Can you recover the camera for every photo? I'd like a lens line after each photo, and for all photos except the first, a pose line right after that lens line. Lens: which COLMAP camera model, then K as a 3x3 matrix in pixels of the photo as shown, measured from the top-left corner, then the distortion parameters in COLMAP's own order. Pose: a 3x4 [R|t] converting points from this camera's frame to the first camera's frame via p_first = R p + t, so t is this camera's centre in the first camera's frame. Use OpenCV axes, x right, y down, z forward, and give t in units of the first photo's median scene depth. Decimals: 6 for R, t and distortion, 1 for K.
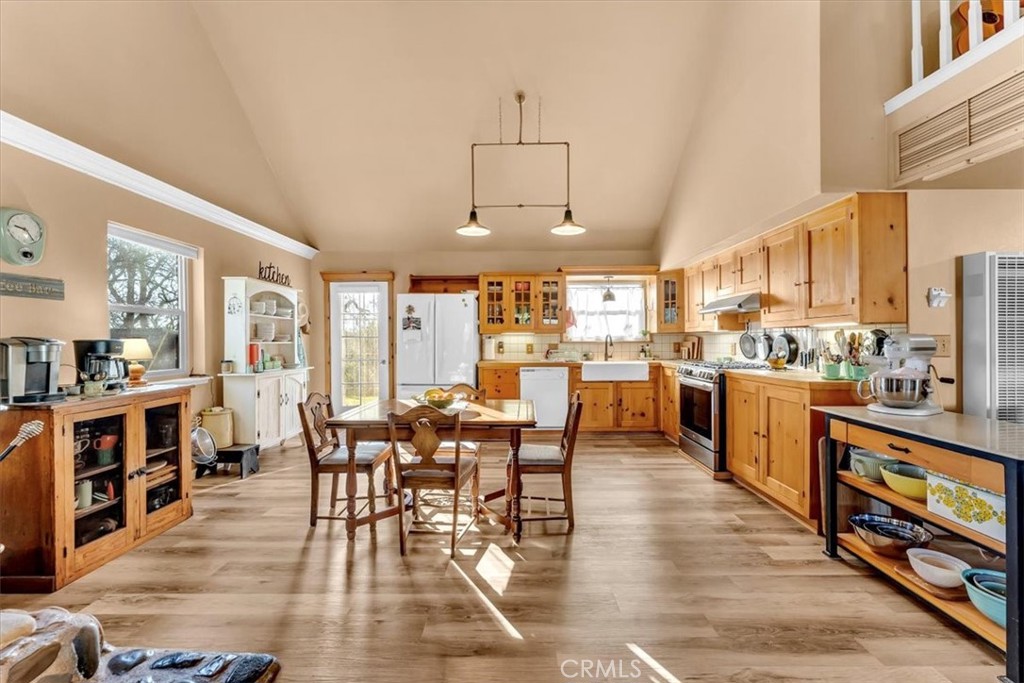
lens RADIAL K [[405.4, 0, 512.9], [0, 405.4, 339.8], [0, 0, 1]] dist [-0.003708, 0.000556]
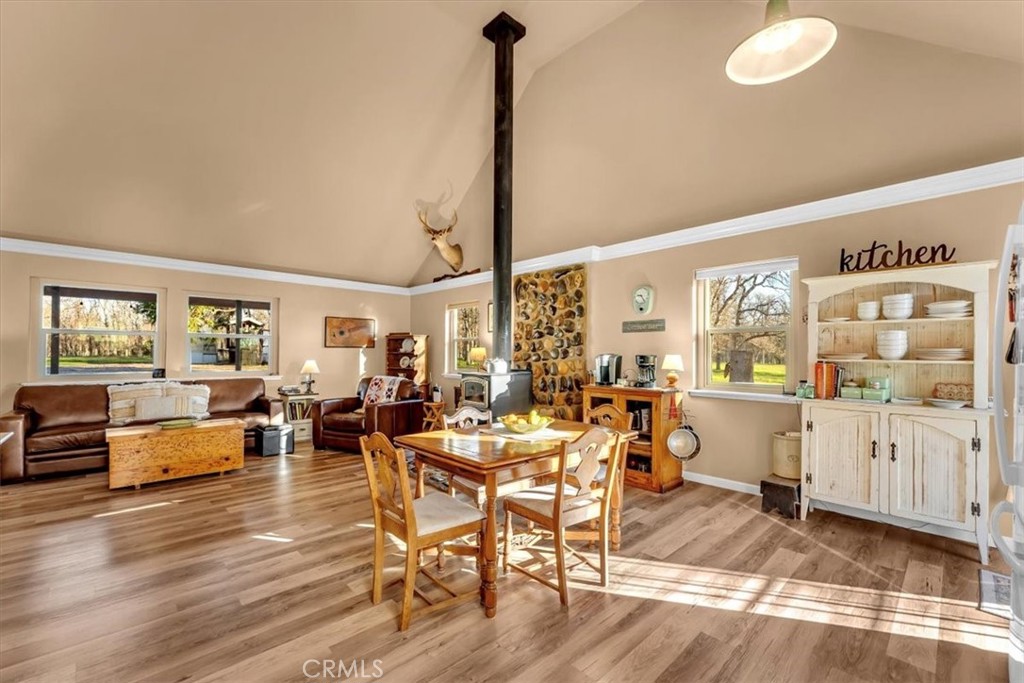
lens RADIAL K [[425.3, 0, 507.1], [0, 425.3, 351.5], [0, 0, 1]] dist [-0.002160, 0.000229]
pose [[-0.724081, -0.002647, -0.689710, 0.600232], [-0.002146, 0.999996, -0.001584, -0.011936], [0.689712, 0.000333, -0.724084, 2.009642]]
